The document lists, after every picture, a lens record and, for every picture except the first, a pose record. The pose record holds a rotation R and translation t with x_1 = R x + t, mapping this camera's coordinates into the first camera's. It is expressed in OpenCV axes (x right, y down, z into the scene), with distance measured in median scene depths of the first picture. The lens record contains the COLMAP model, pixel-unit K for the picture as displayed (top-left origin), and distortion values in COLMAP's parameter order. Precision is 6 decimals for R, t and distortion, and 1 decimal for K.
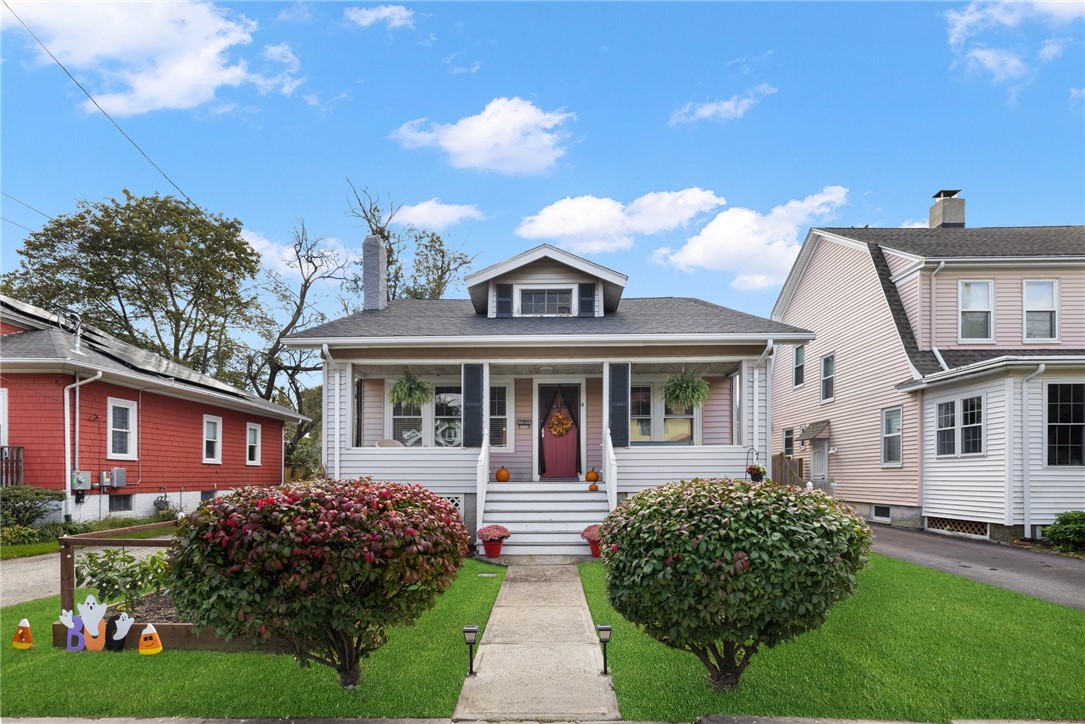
lens RADIAL K [[552.9, 0, 547.5], [0, 552.9, 473.3], [0, 0, 1]] dist [0.000526, 0.000176]
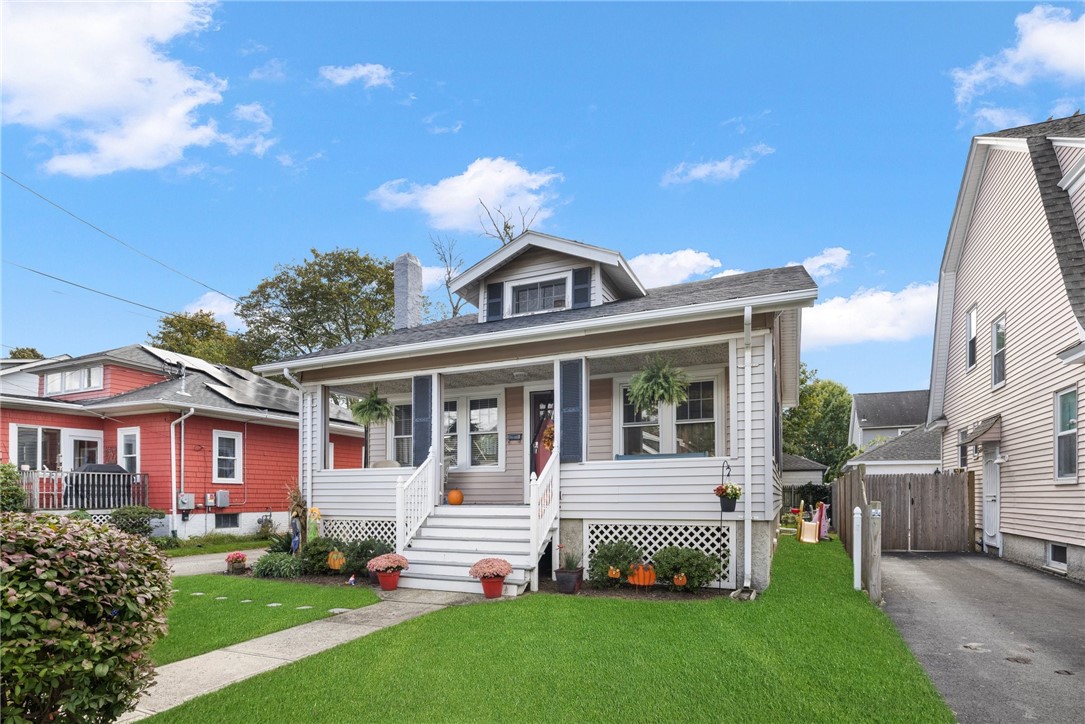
lens RADIAL K [[573.1, 0, 550.0], [0, 573.1, 496.9], [0, 0, 1]] dist [0.004703, 0.001148]
pose [[0.922418, -0.000766, -0.386193, 0.360379], [0.004279, 0.999957, 0.008239, -0.003701], [0.386170, -0.009252, 0.922381, 0.174547]]
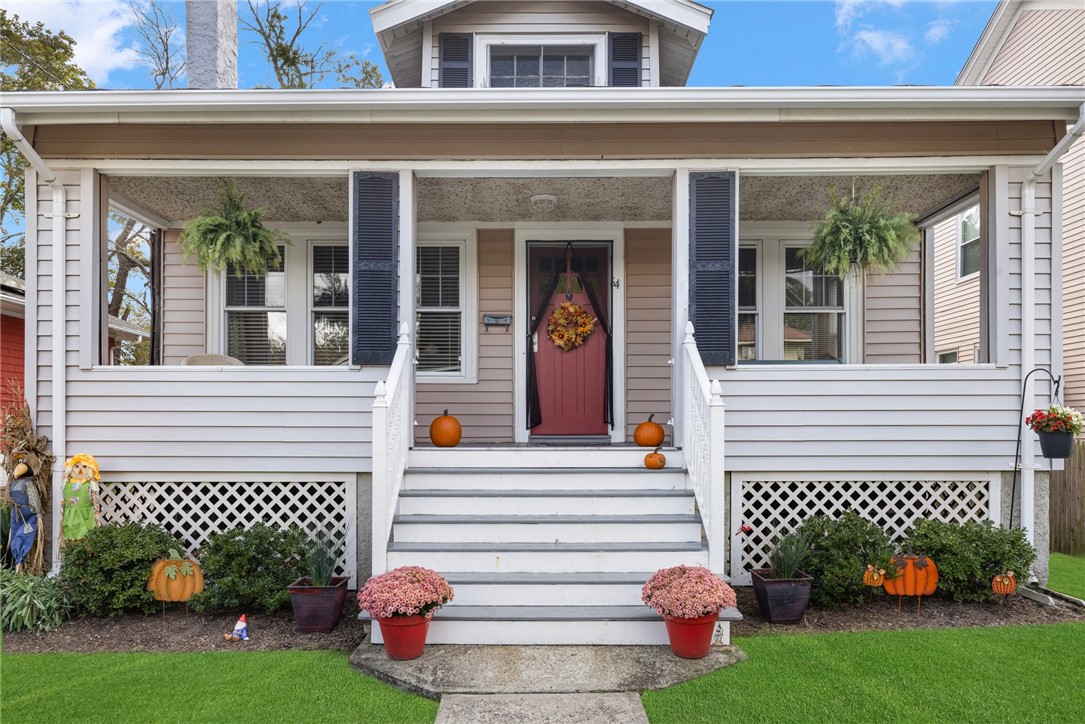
lens RADIAL K [[698.2, 0, 543.5], [0, 698.2, 433.0], [0, 0, 1]] dist [0.002235, -0.001575]
pose [[0.999930, 0.002035, 0.011668, -0.008241], [-0.002228, 0.999860, 0.016587, -0.003664], [-0.011632, -0.016612, 0.999794, 0.382385]]
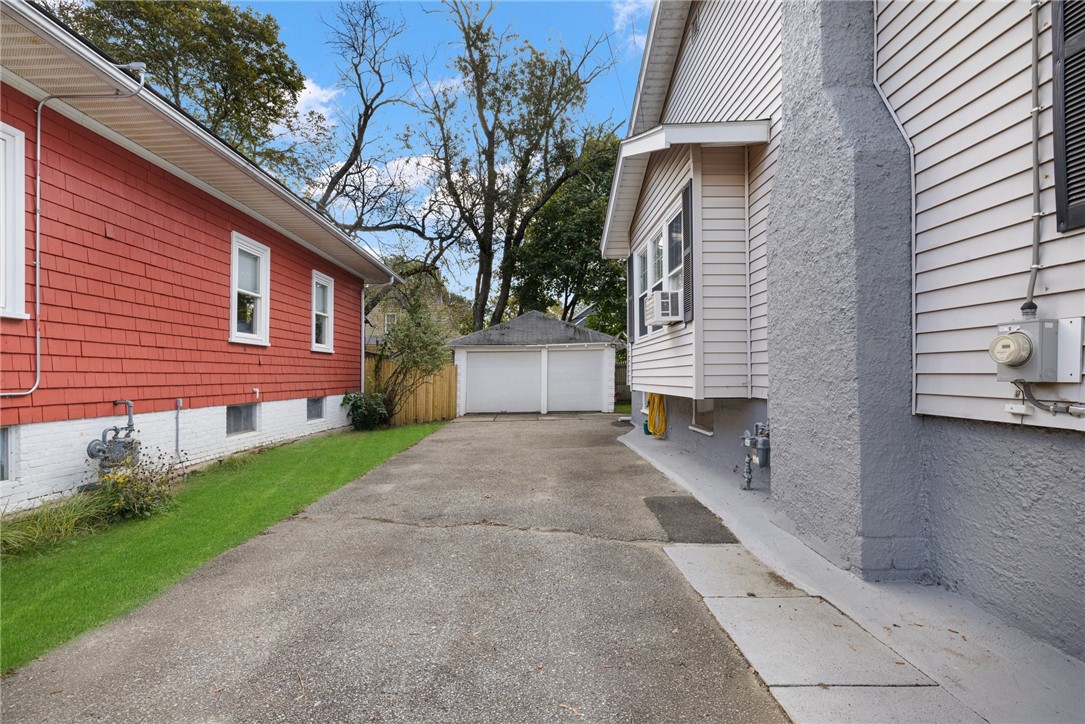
lens RADIAL K [[495.4, 0, 538.0], [0, 495.4, 371.0], [0, 0, 1]] dist [-0.000796, 0.000004]
pose [[0.999958, -0.003002, 0.008679, -0.534197], [0.003012, 0.999995, -0.001045, 0.008543], [-0.008676, 0.001071, 0.999962, 0.843689]]
